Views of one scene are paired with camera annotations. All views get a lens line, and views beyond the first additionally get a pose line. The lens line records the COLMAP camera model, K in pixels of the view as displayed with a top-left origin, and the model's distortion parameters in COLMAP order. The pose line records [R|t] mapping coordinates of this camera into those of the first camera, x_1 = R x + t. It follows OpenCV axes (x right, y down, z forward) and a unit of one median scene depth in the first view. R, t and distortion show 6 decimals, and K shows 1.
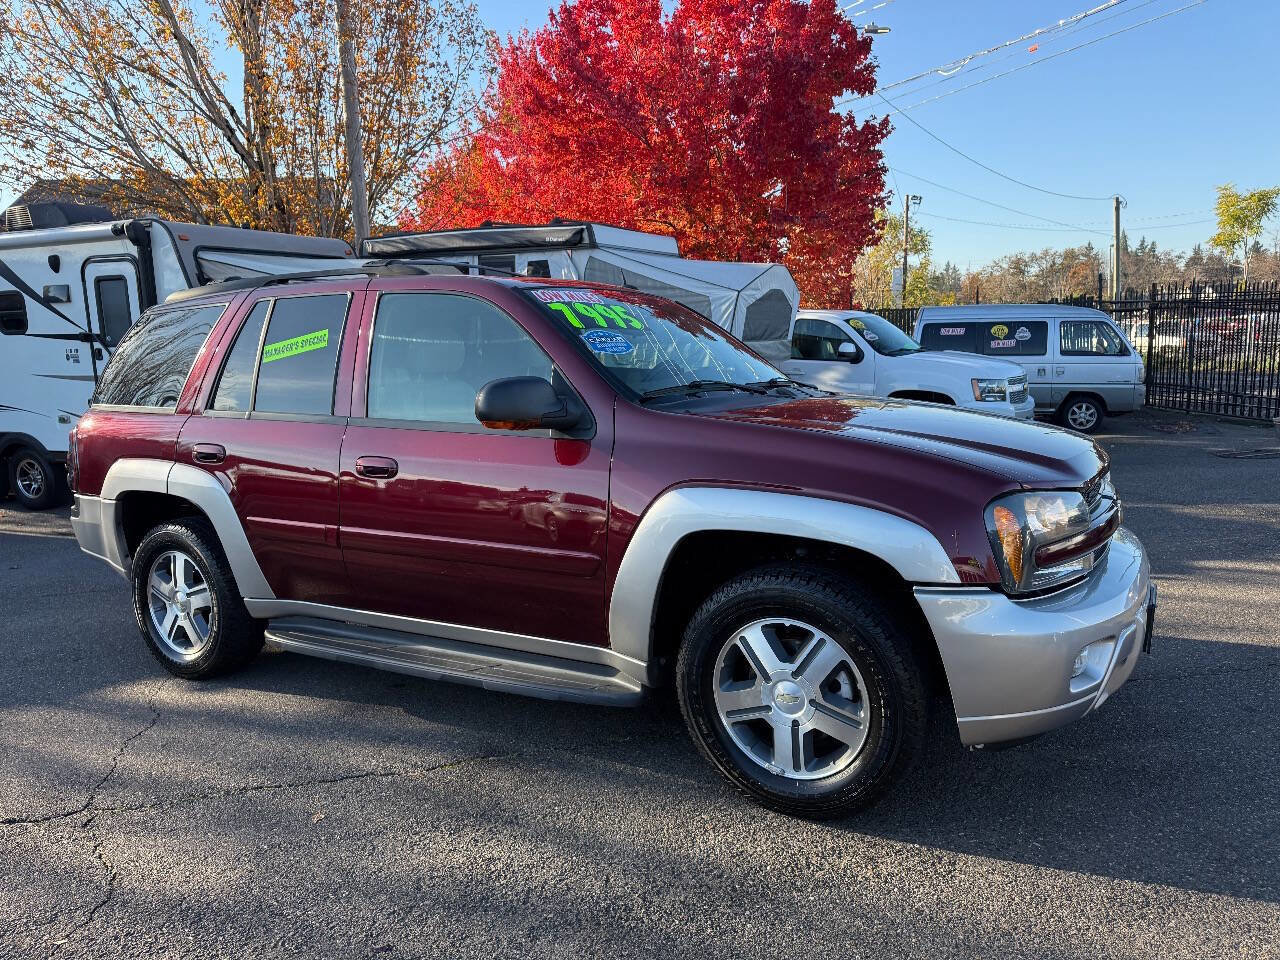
lens RADIAL K [[883.5, 0, 648.5], [0, 883.5, 474.6], [0, 0, 1]] dist [0.047038, -0.058590]
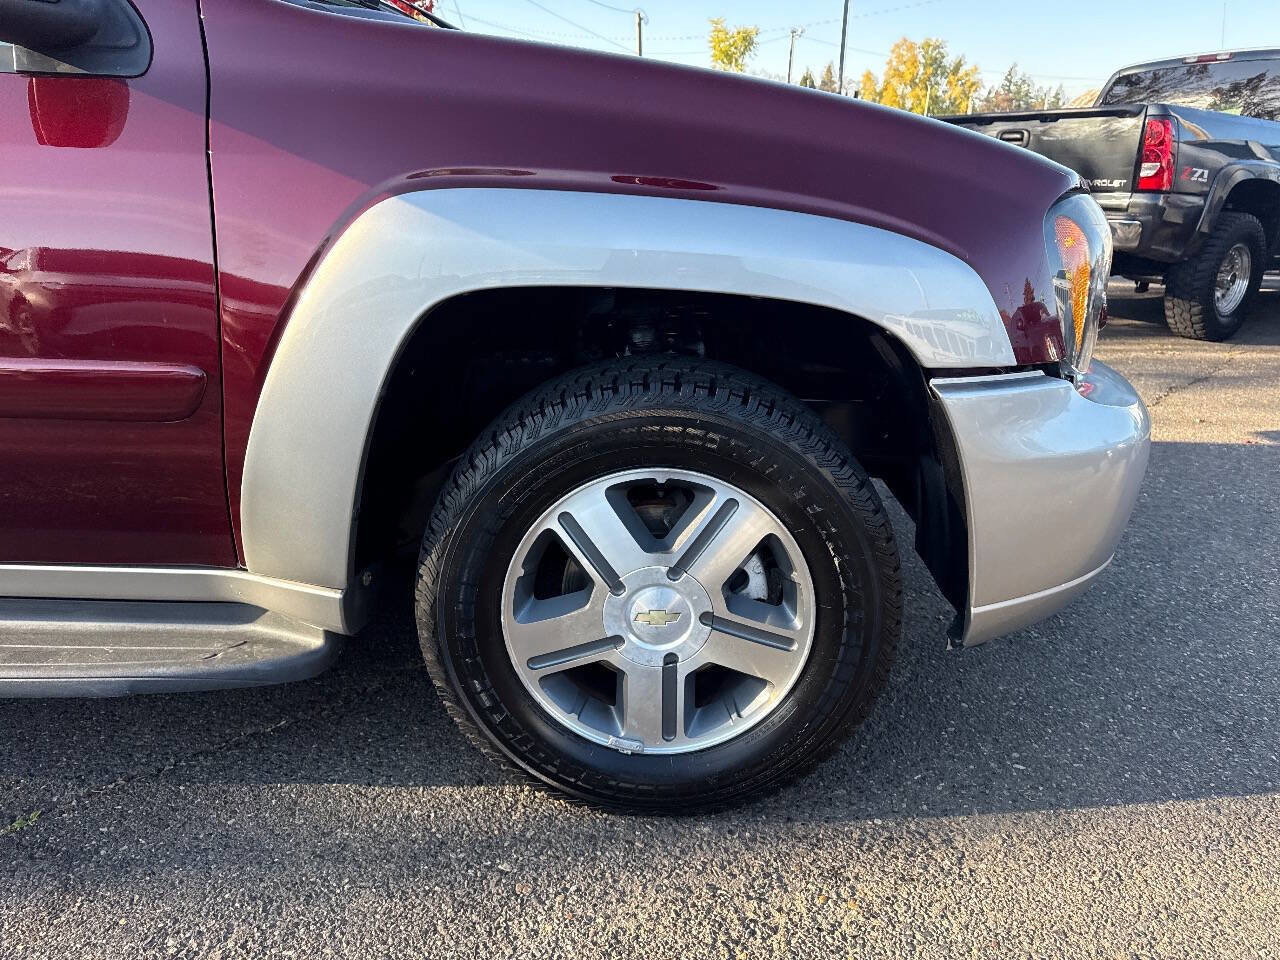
lens RADIAL K [[883.5, 0, 645.4], [0, 883.5, 486.1], [0, 0, 1]] dist [0.047038, -0.058590]
pose [[0.872267, -0.114969, 0.475323, -0.056455], [0.017142, 0.978563, 0.205233, 0.045665], [-0.488729, -0.170871, 0.855539, 0.372028]]
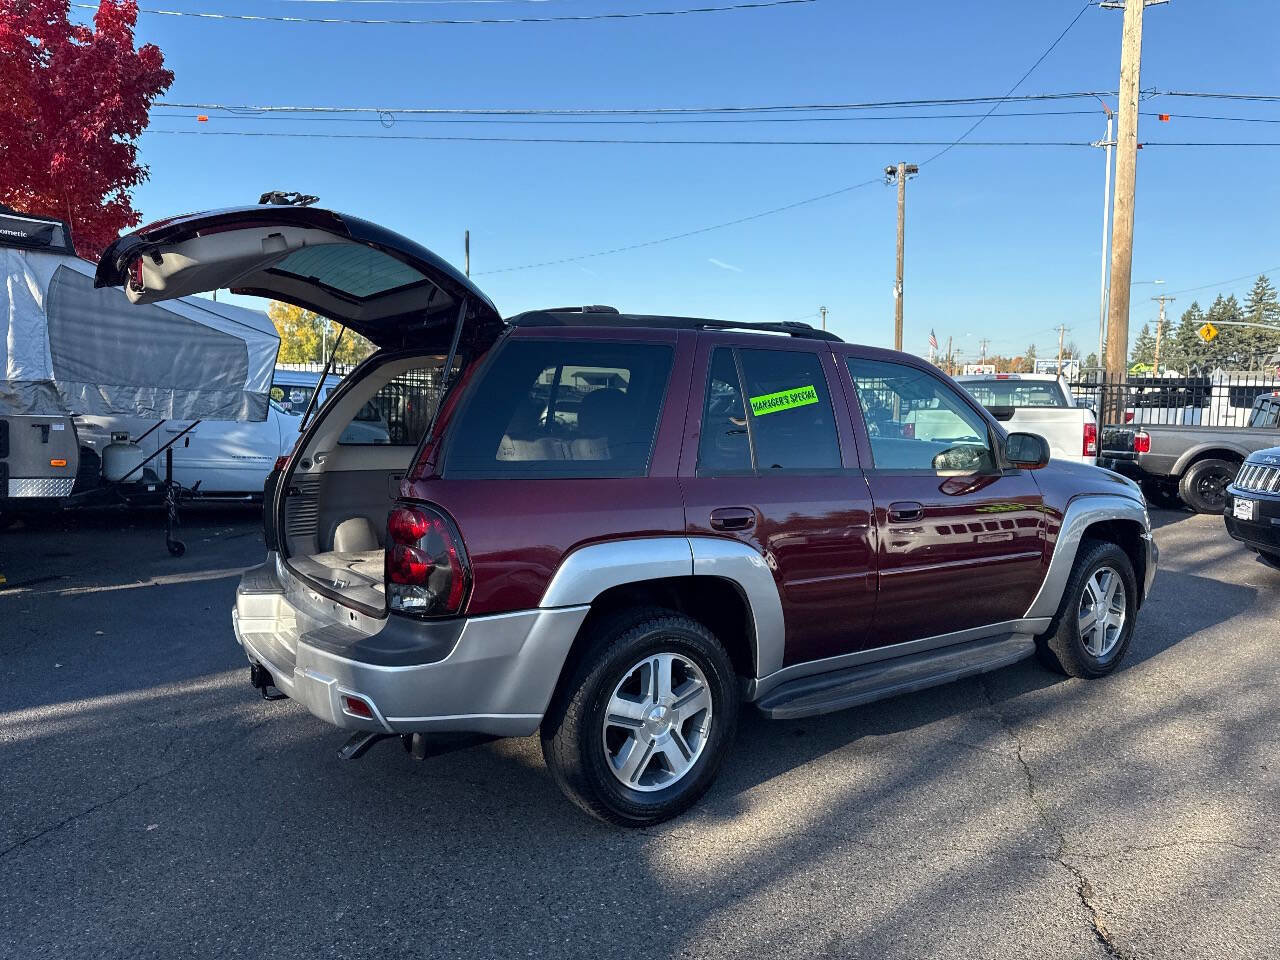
lens RADIAL K [[883.5, 0, 640.2], [0, 883.5, 474.8], [0, 0, 1]] dist [0.047038, -0.058590]
pose [[0.433143, -0.031155, 0.900787, -1.231995], [0.093658, 0.995548, -0.010603, -0.062133], [-0.896446, 0.088958, 0.434133, 0.673843]]
